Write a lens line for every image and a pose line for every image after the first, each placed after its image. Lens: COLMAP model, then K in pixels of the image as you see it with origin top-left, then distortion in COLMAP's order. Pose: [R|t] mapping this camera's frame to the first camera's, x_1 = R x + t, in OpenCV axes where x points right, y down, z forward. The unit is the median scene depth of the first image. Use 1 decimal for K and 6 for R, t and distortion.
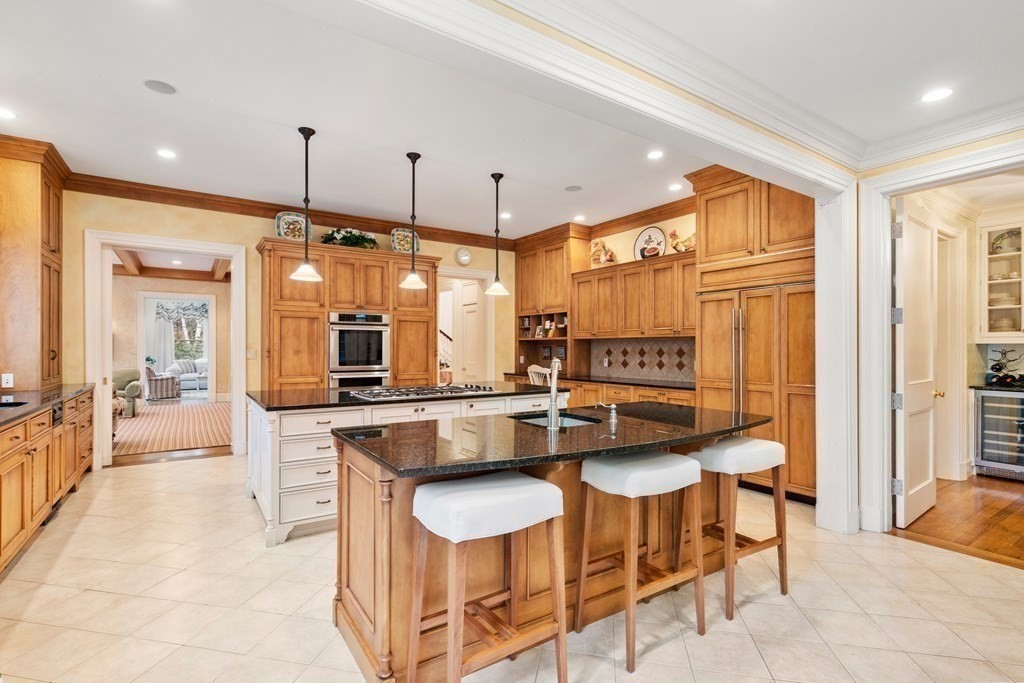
lens RADIAL K [[467.9, 0, 501.5], [0, 467.9, 350.3], [0, 0, 1]] dist [-0.001036, -0.000394]
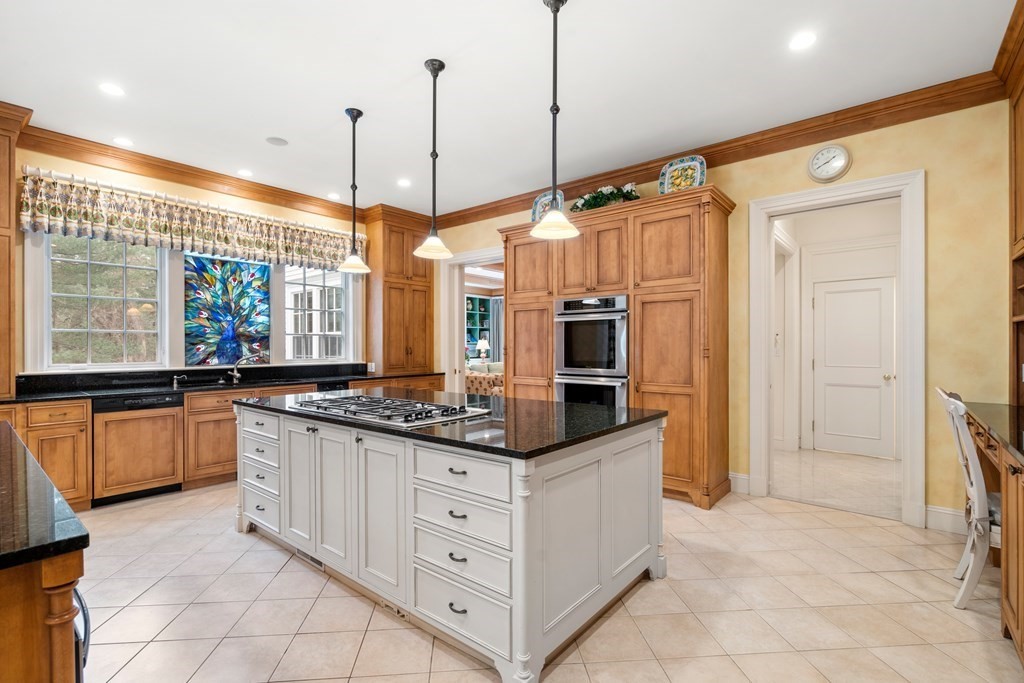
lens RADIAL K [[467.9, 0, 512.4], [0, 467.9, 345.1], [0, 0, 1]] dist [-0.001036, -0.000394]
pose [[0.309540, -0.003185, -0.950881, 0.367217], [-0.001901, 0.999990, -0.003968, -0.000920], [0.950885, 0.003036, 0.309531, 0.650273]]
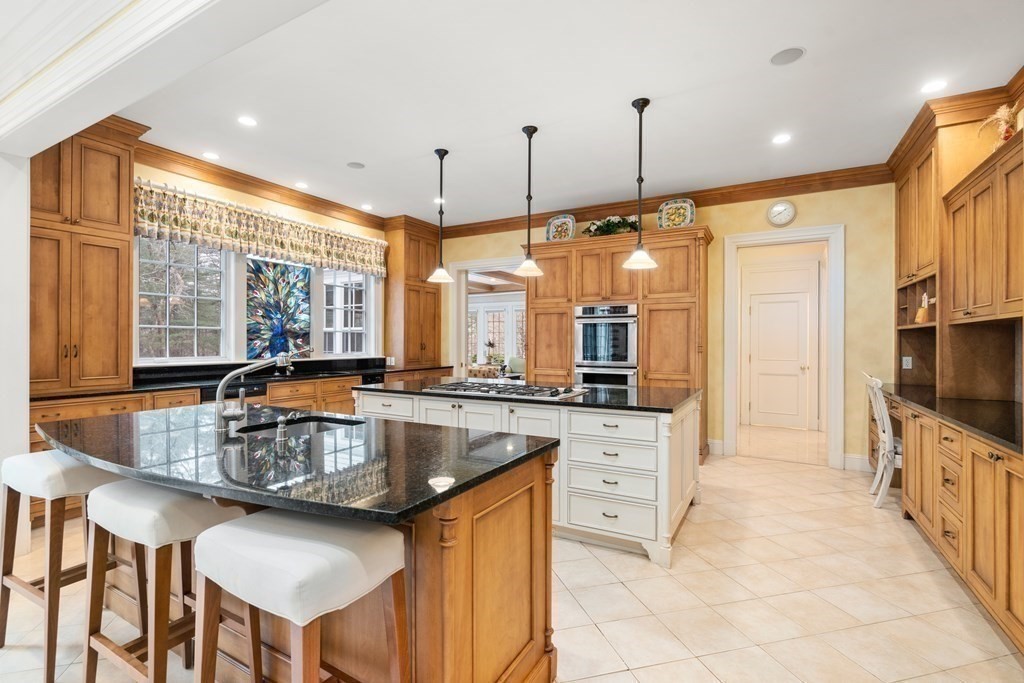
lens RADIAL K [[467.9, 0, 509.3], [0, 467.9, 339.7], [0, 0, 1]] dist [-0.001036, -0.000394]
pose [[0.472599, -0.003665, -0.881270, 0.433584], [-0.007044, 0.999944, -0.007936, -0.001061], [0.881250, 0.009958, 0.472546, 0.385691]]
